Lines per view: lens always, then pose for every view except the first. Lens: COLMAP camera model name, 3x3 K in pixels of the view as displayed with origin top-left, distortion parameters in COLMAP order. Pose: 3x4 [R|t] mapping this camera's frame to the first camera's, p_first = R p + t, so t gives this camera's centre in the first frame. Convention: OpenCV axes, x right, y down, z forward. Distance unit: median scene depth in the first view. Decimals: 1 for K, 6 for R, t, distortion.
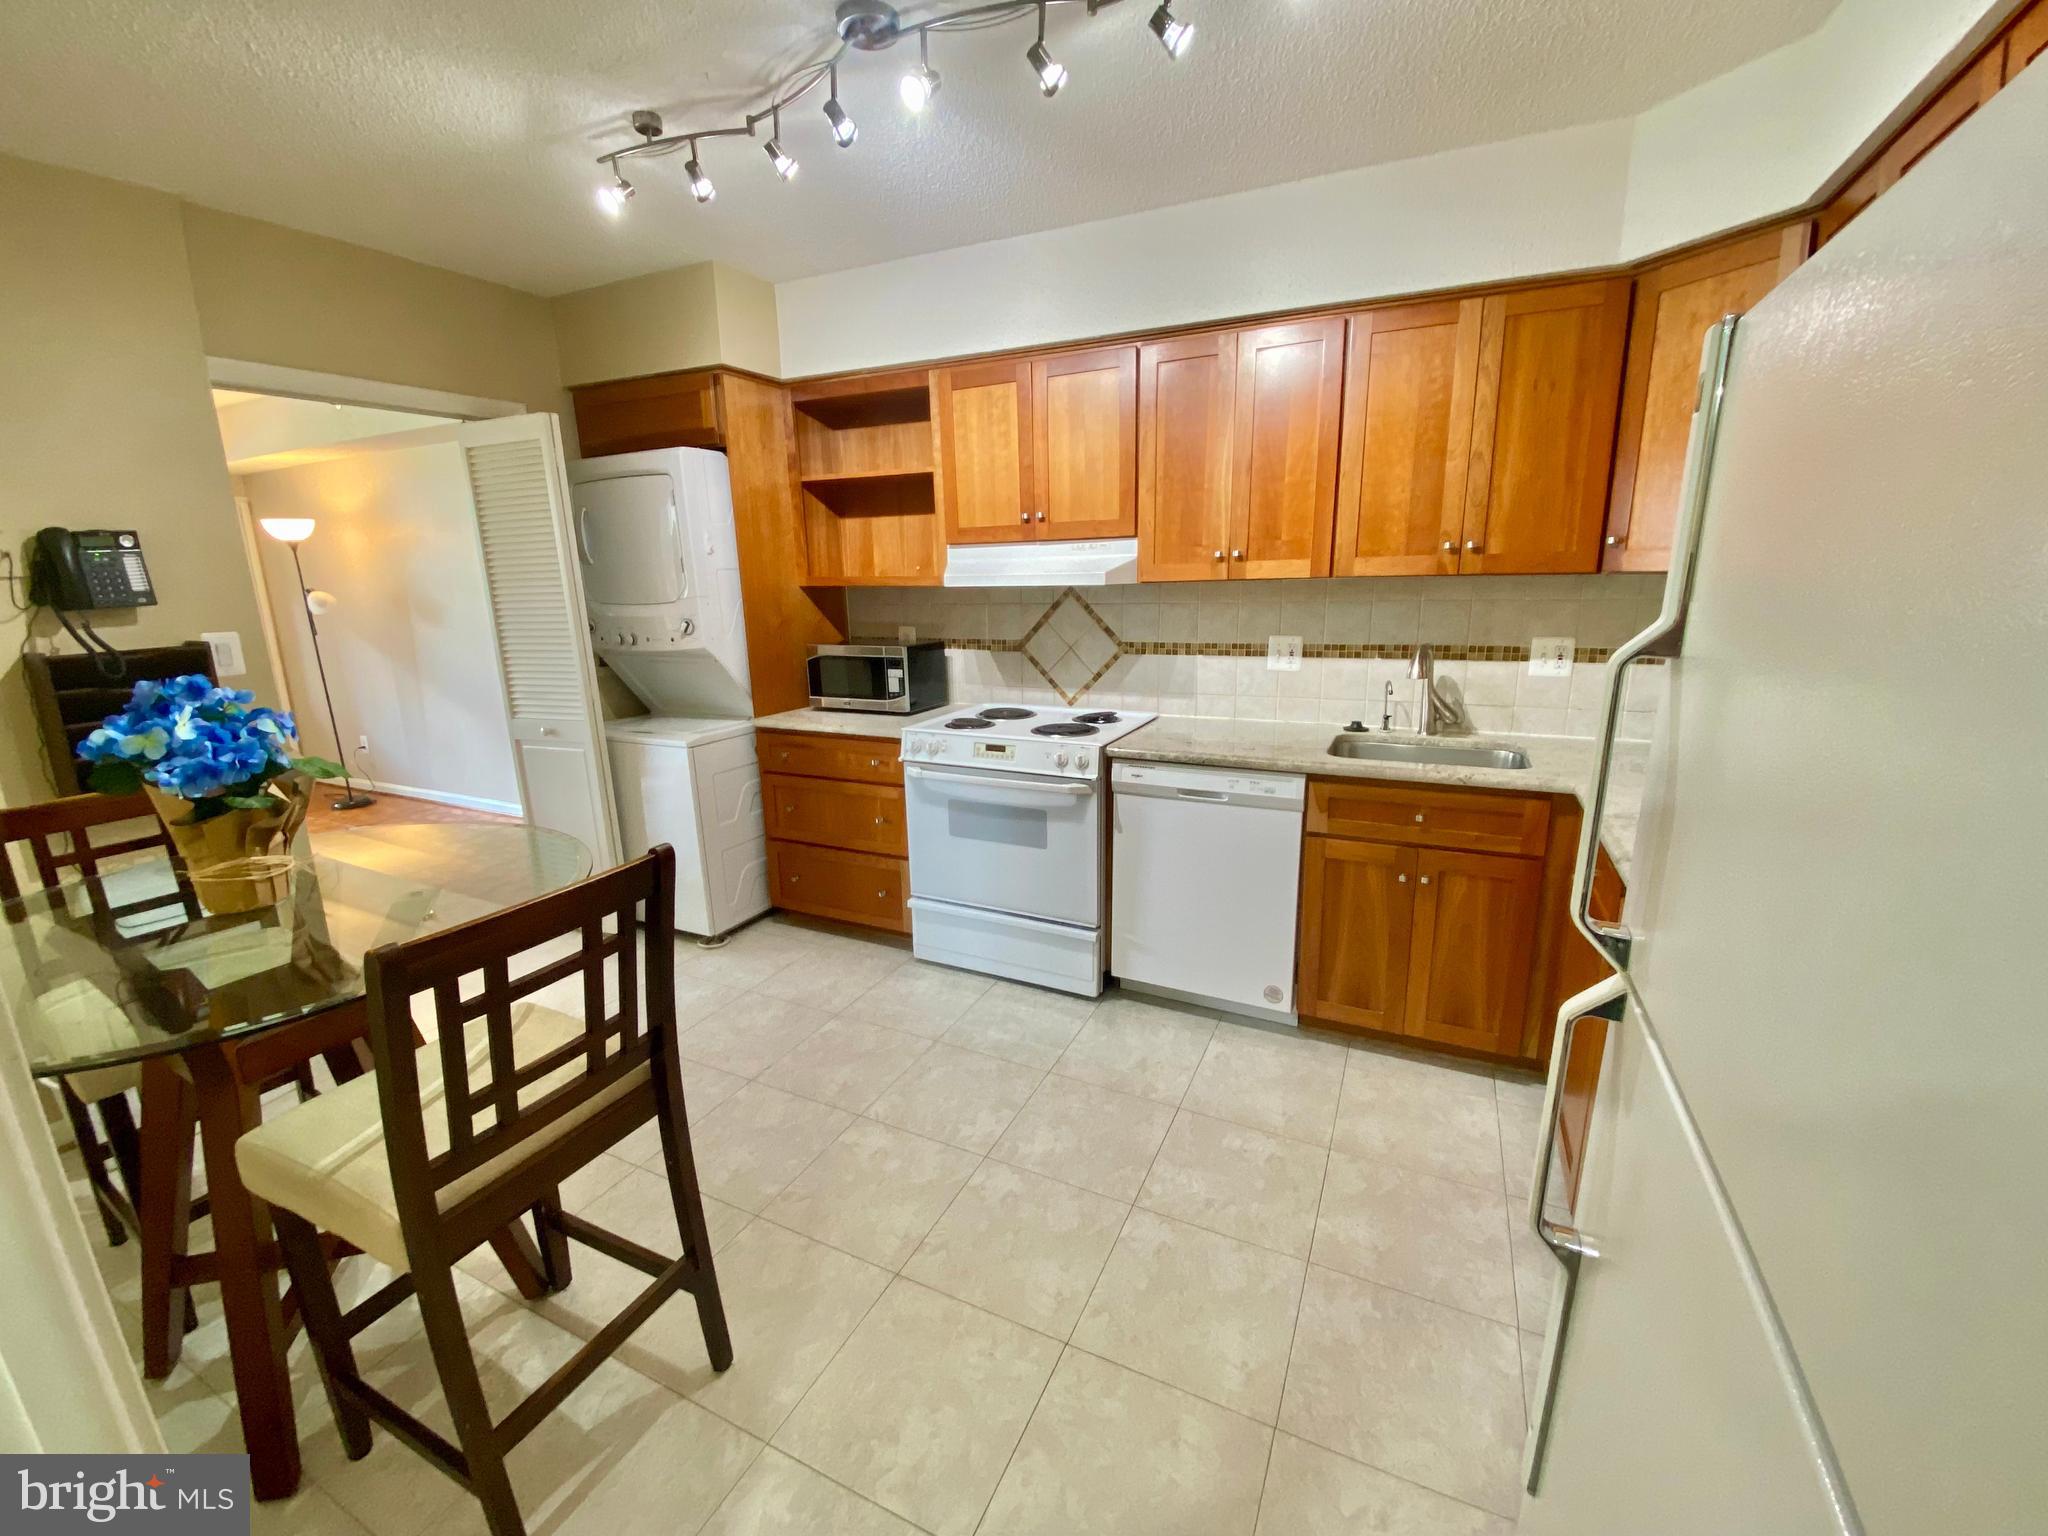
lens RADIAL K [[824.5, 0, 998.2], [0, 824.5, 764.3], [0, 0, 1]] dist [-0.004519, -0.003411]
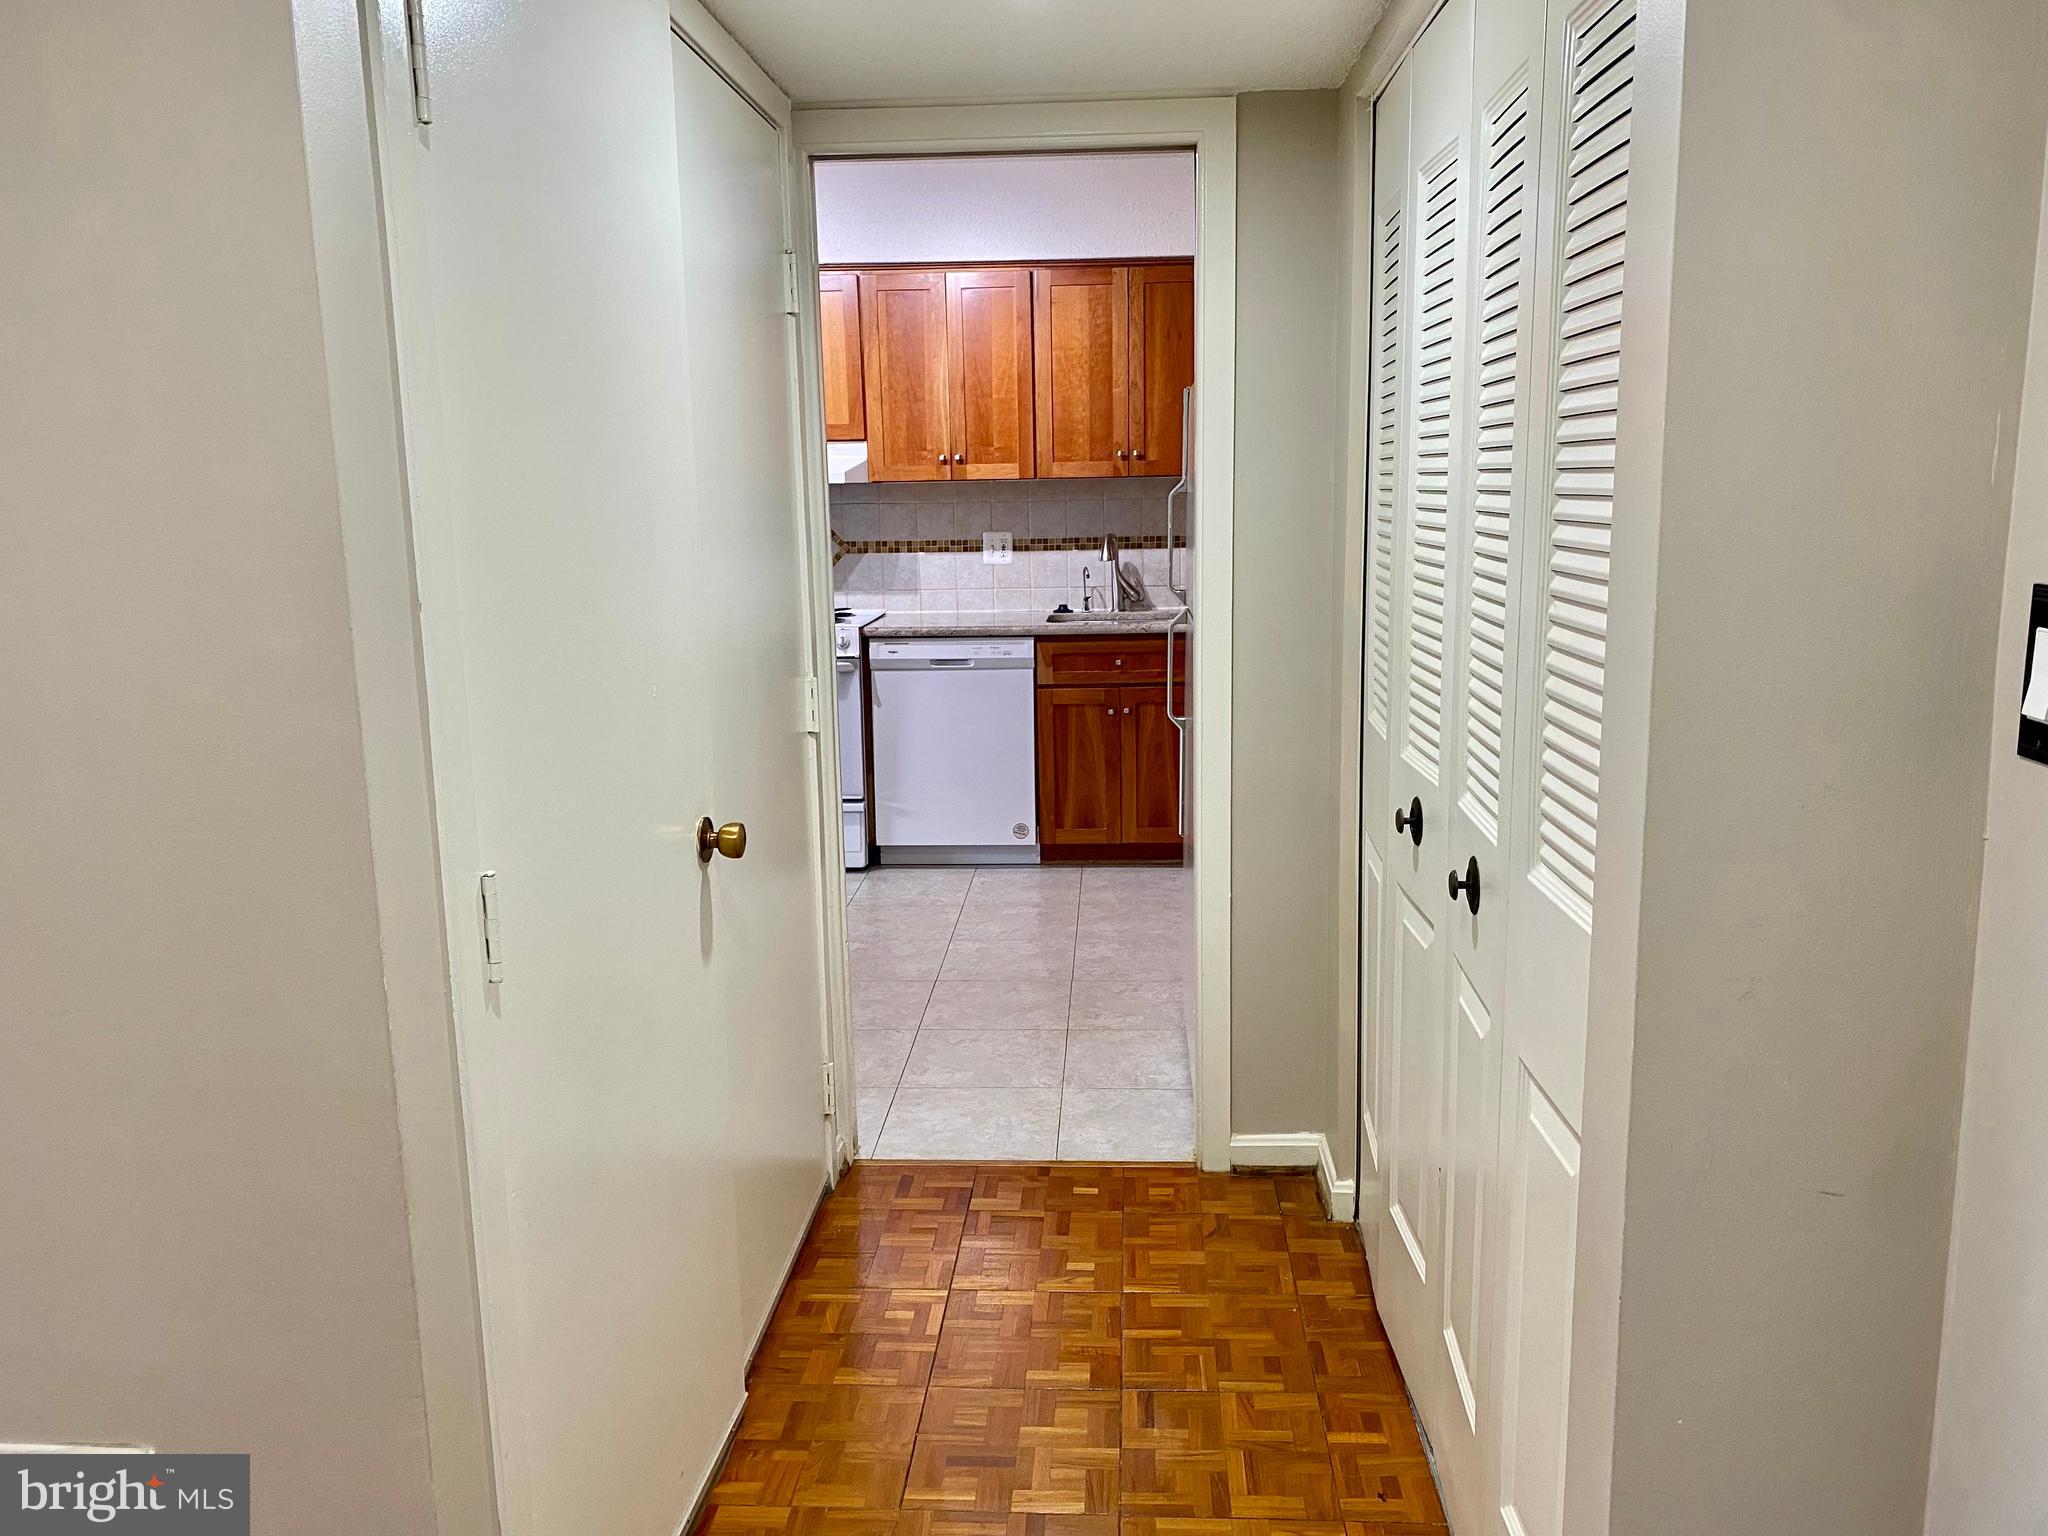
lens RADIAL K [[1539.7, 0, 1030.6], [0, 1539.7, 755.7], [0, 0, 1]] dist [0.036602, -0.000365]
pose [[0.911118, -0.063353, 0.407247, -0.518634], [0.085997, 0.995589, -0.037518, 0.246986], [-0.403074, 0.069205, 0.912547, -0.972720]]
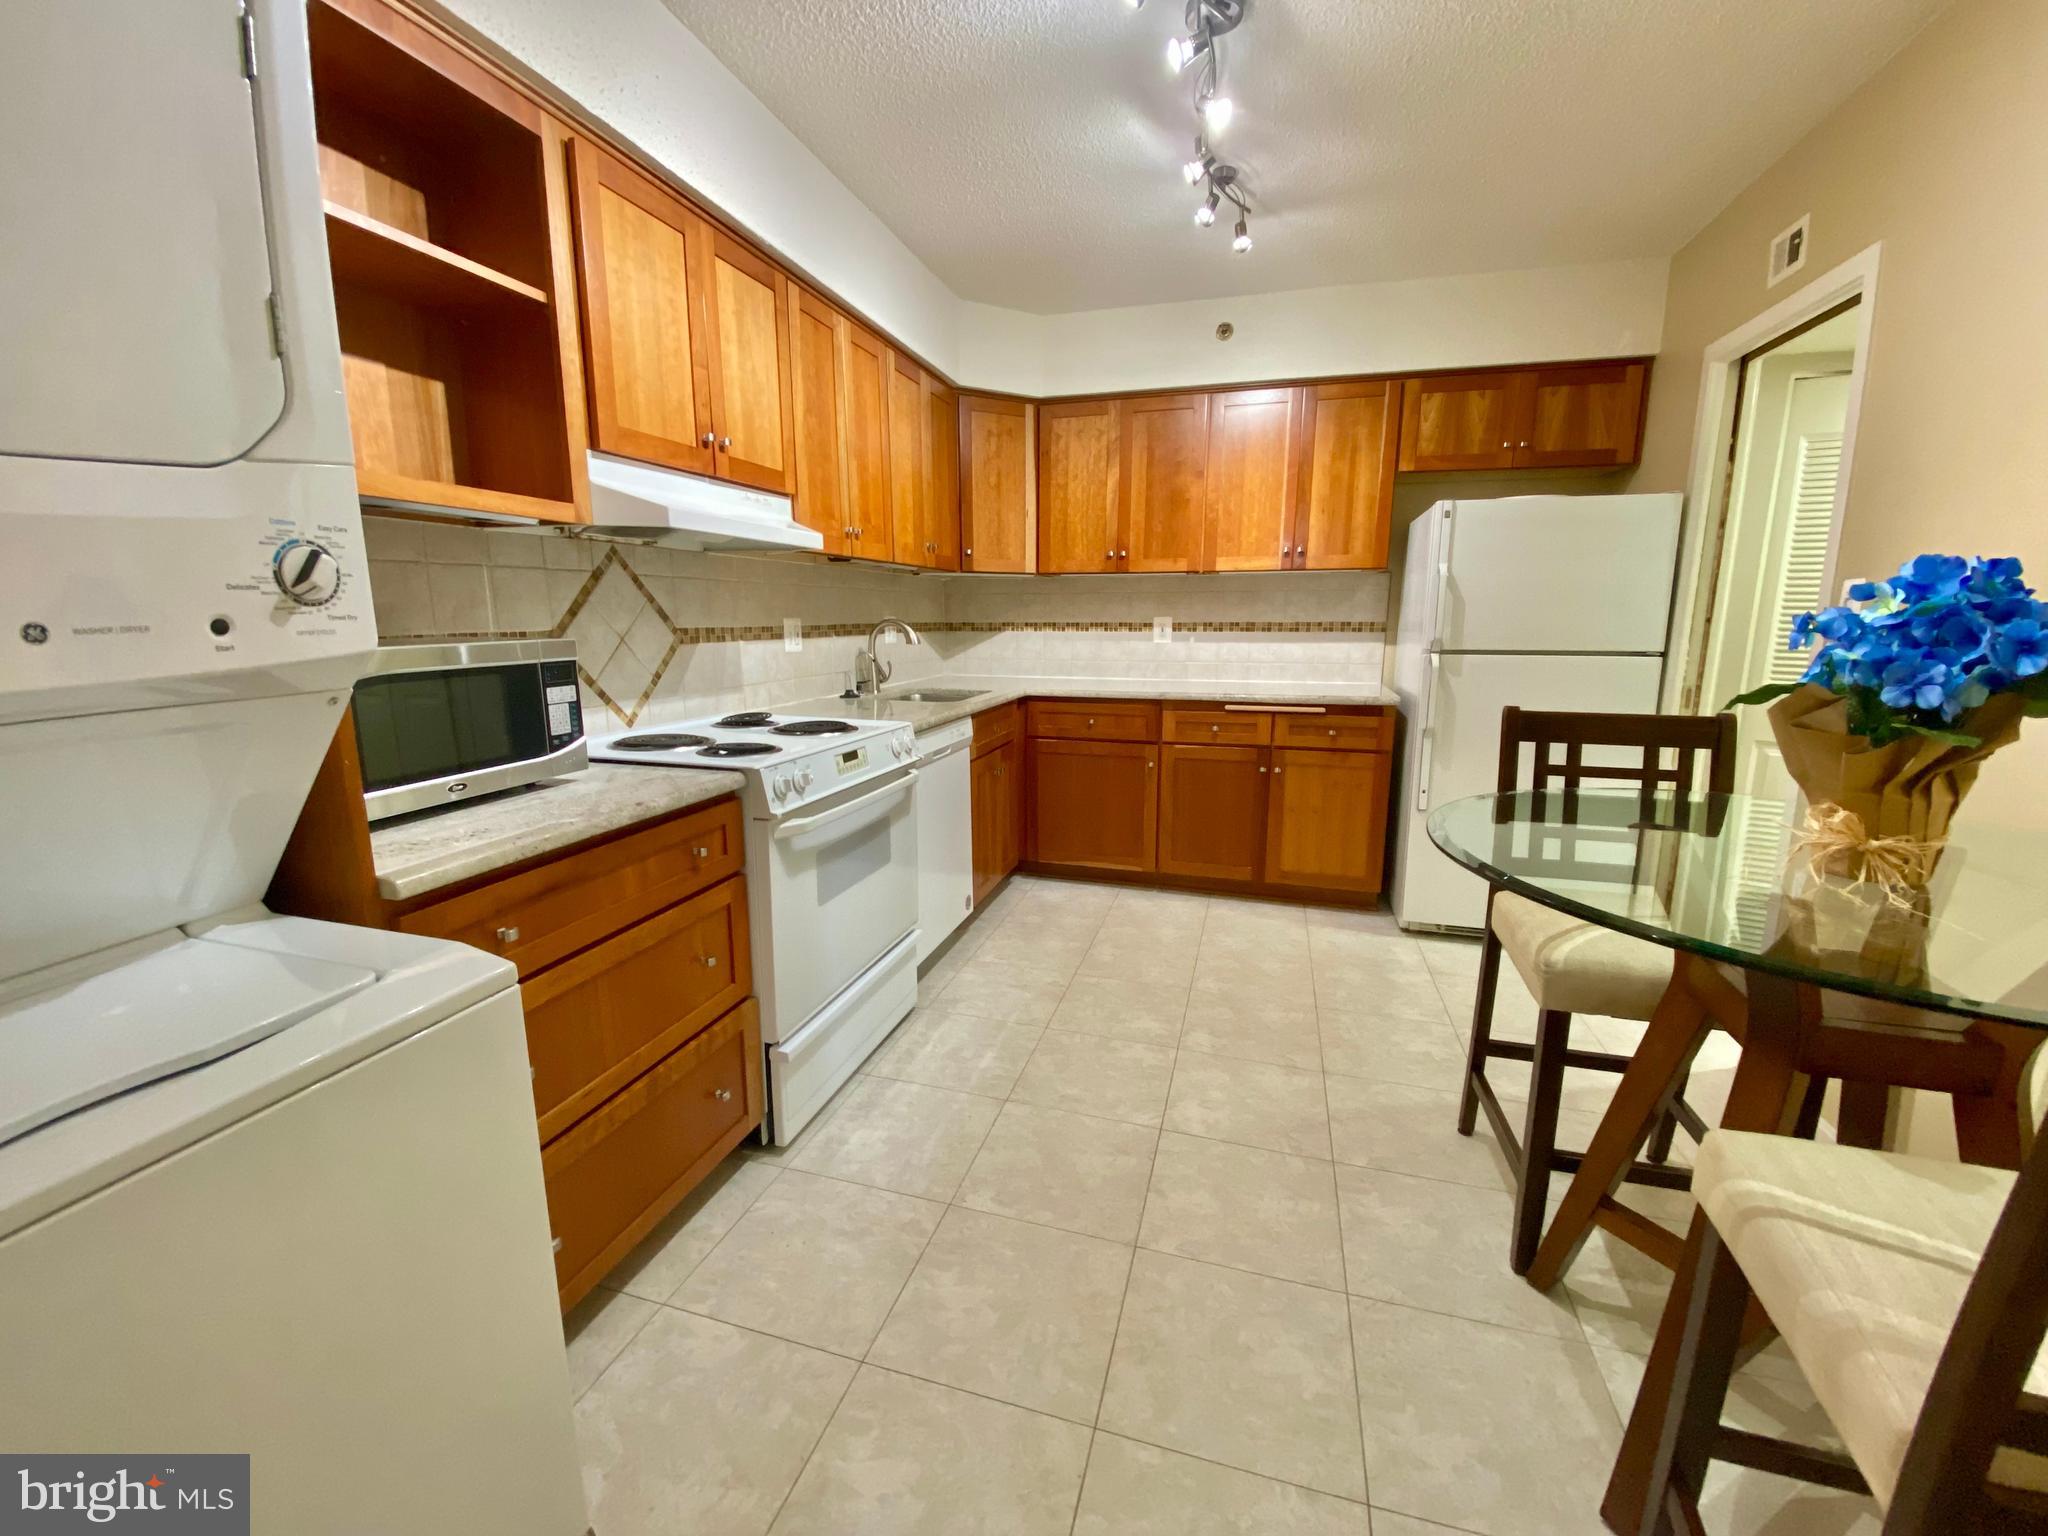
lens RADIAL K [[824.5, 0, 1023.3], [0, 824.5, 773.1], [0, 0, 1]] dist [-0.004519, -0.003411]
pose [[-0.194390, -0.165765, 0.966817, -0.800092], [0.213341, 0.954880, 0.206614, -0.132844], [-0.957444, 0.246425, -0.150254, 1.015102]]
